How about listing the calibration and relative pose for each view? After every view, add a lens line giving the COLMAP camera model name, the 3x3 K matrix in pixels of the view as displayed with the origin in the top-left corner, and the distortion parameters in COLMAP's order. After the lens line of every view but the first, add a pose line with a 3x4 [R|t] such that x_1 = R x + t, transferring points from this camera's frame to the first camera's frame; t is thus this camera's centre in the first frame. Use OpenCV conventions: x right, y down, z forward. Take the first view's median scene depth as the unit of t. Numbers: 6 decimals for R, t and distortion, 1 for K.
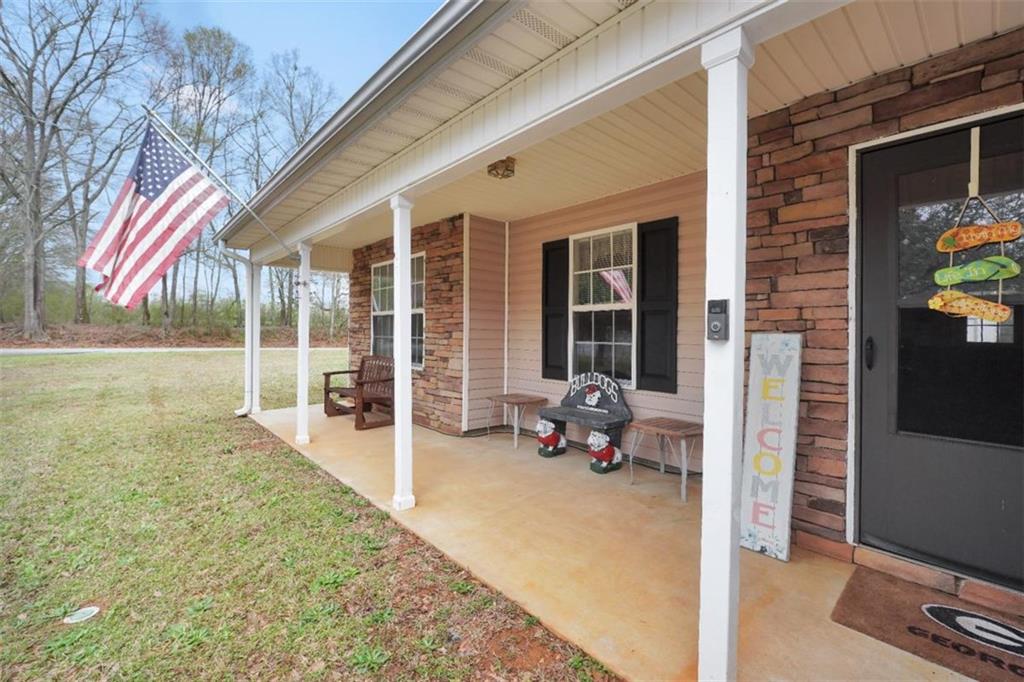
lens RADIAL K [[441.8, 0, 508.5], [0, 441.8, 335.9], [0, 0, 1]] dist [-0.010541, 0.001183]
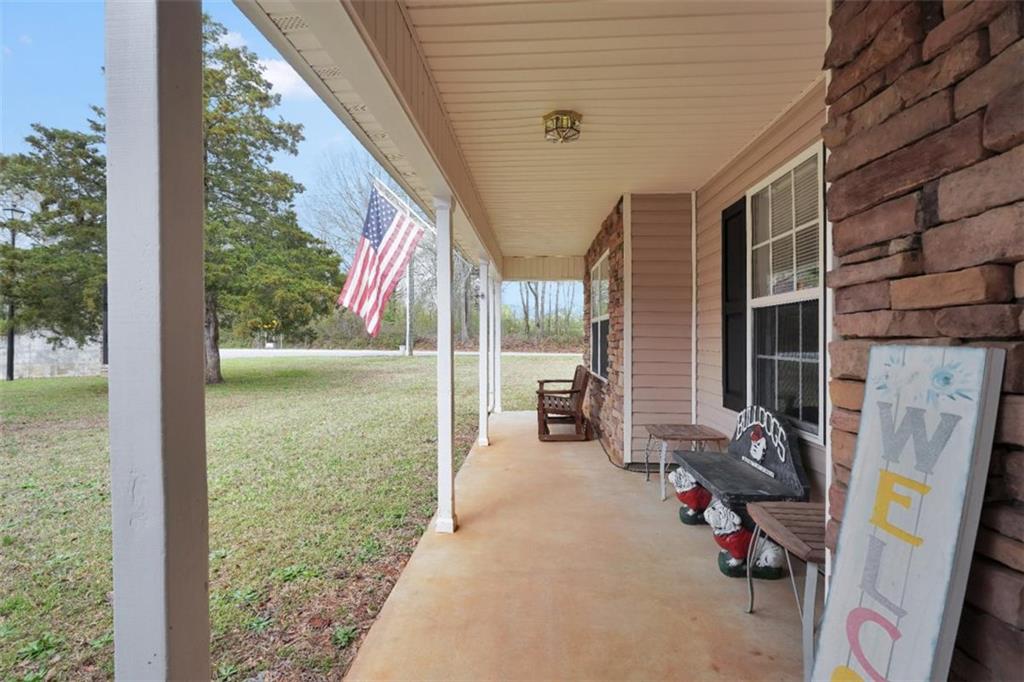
lens RADIAL K [[441.8, 0, 507.3], [0, 441.8, 343.1], [0, 0, 1]] dist [-0.010541, 0.001183]
pose [[0.699875, 0.001290, -0.714264, 0.388864], [-0.001363, 0.999999, 0.000471, -0.004536], [0.714264, 0.000644, 0.699876, 0.328575]]
